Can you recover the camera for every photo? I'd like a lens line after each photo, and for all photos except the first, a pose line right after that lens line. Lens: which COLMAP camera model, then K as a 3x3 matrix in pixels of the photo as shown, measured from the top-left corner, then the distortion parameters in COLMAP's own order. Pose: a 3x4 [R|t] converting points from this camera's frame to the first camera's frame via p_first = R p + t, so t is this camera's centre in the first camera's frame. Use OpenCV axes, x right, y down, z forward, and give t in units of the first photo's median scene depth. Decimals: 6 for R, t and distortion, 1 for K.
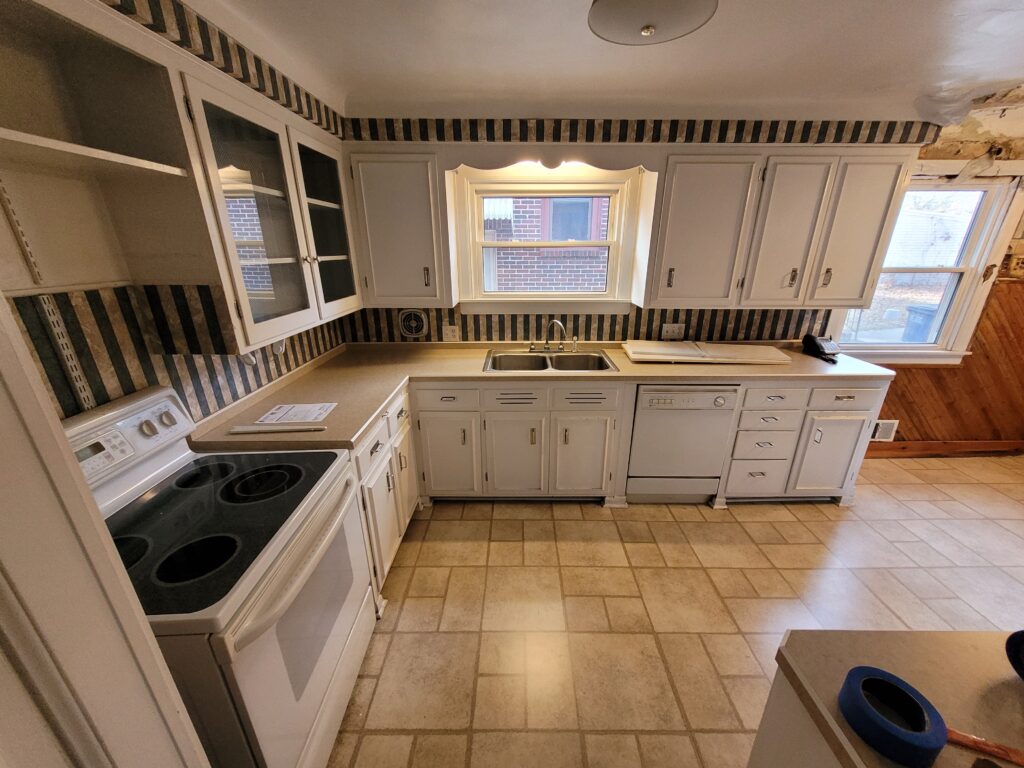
lens RADIAL K [[399.0, 0, 518.7], [0, 399.0, 396.0], [0, 0, 1]] dist [0.010814, -0.002926]
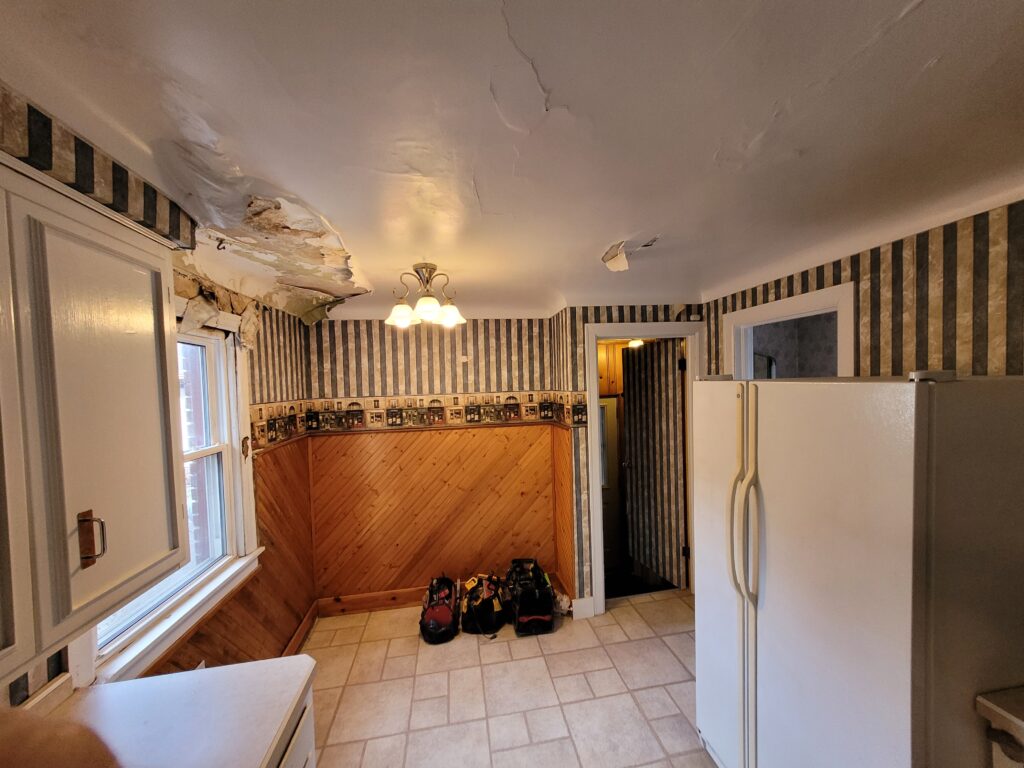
lens RADIAL K [[399.0, 0, 518.7], [0, 399.0, 396.0], [0, 0, 1]] dist [0.010814, -0.002926]
pose [[-0.169742, -0.023841, 0.985200, 0.377583], [0.384056, 0.919067, 0.088410, -0.291130], [-0.907573, 0.393379, -0.146848, 0.669383]]
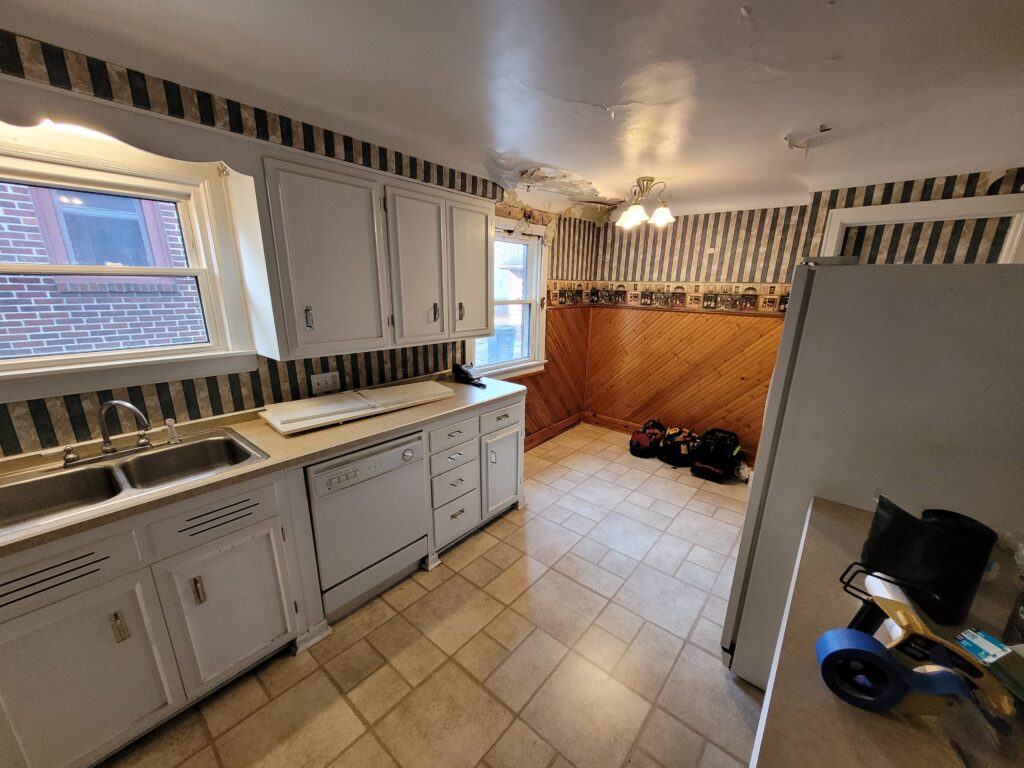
lens RADIAL K [[399.0, 0, 518.7], [0, 399.0, 396.0], [0, 0, 1]] dist [0.010814, -0.002926]
pose [[0.637816, -0.196973, 0.744576, 0.035996], [0.256351, 0.965916, 0.035933, -0.076444], [-0.726275, 0.167955, 0.666570, 0.221221]]
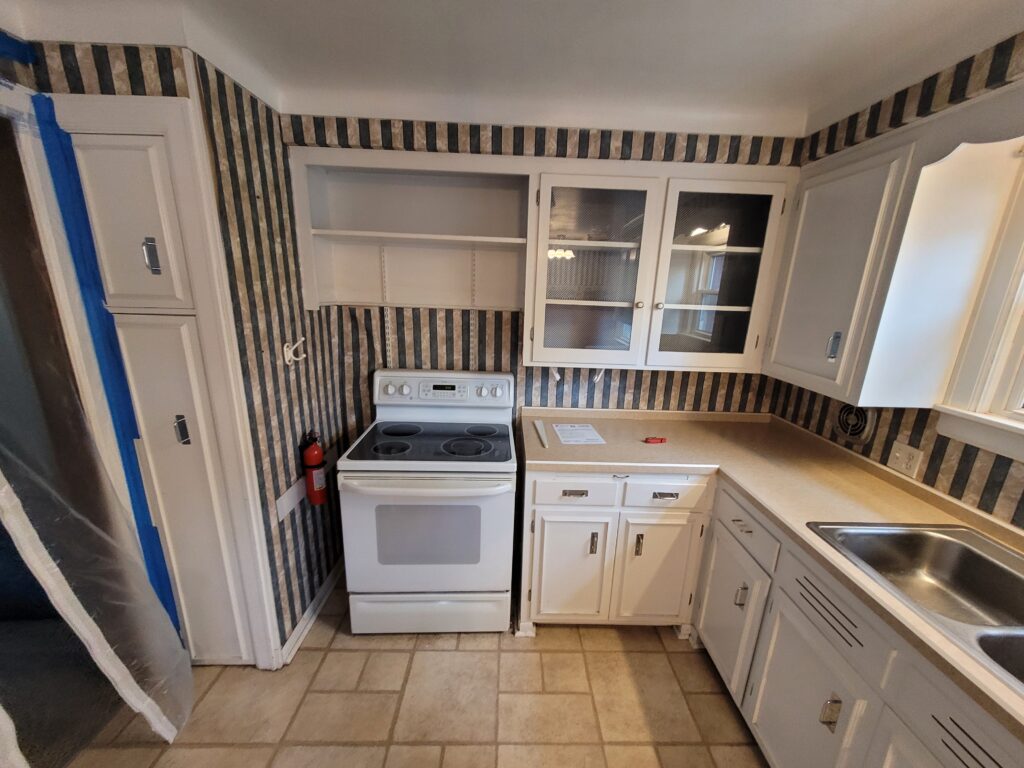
lens RADIAL K [[399.0, 0, 518.7], [0, 399.0, 396.0], [0, 0, 1]] dist [0.010814, -0.002926]
pose [[0.023756, 0.263504, -0.964366, 0.368861], [-0.386027, 0.892240, 0.234287, -0.184659], [0.922182, 0.366705, 0.122916, 0.491802]]
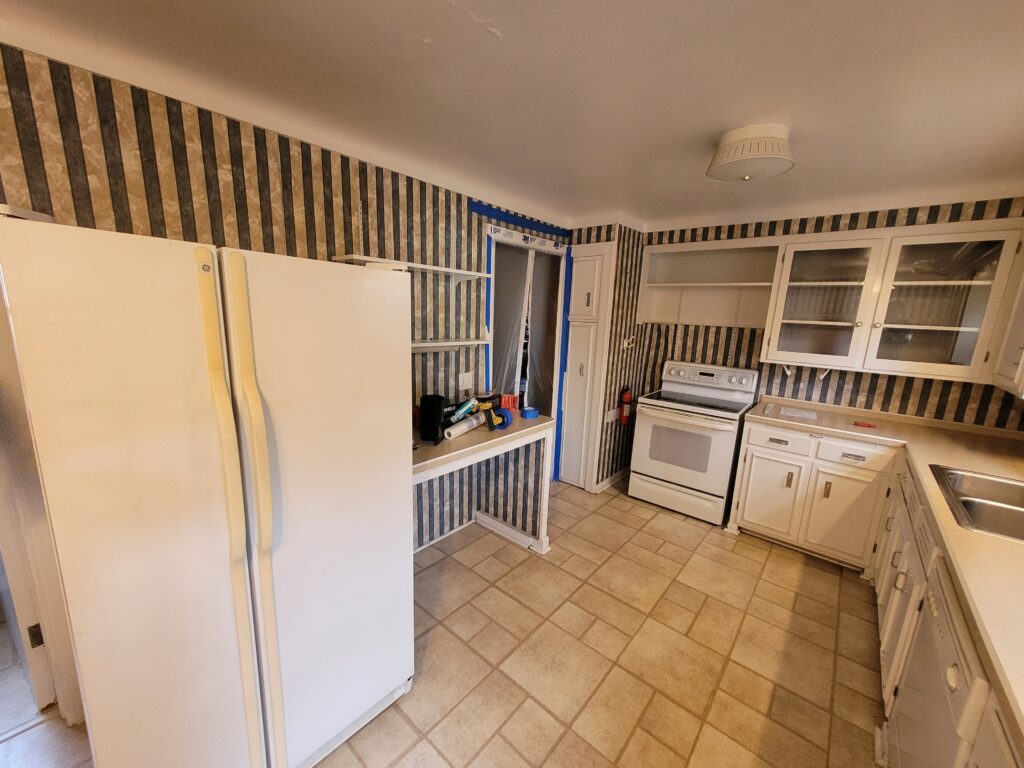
lens RADIAL K [[399.0, 0, 518.7], [0, 399.0, 396.0], [0, 0, 1]] dist [0.010814, -0.002926]
pose [[-0.643018, 0.139024, -0.753127, 1.011407], [-0.306034, 0.854815, 0.419087, -0.255501], [0.702047, 0.499963, -0.507116, 0.729306]]
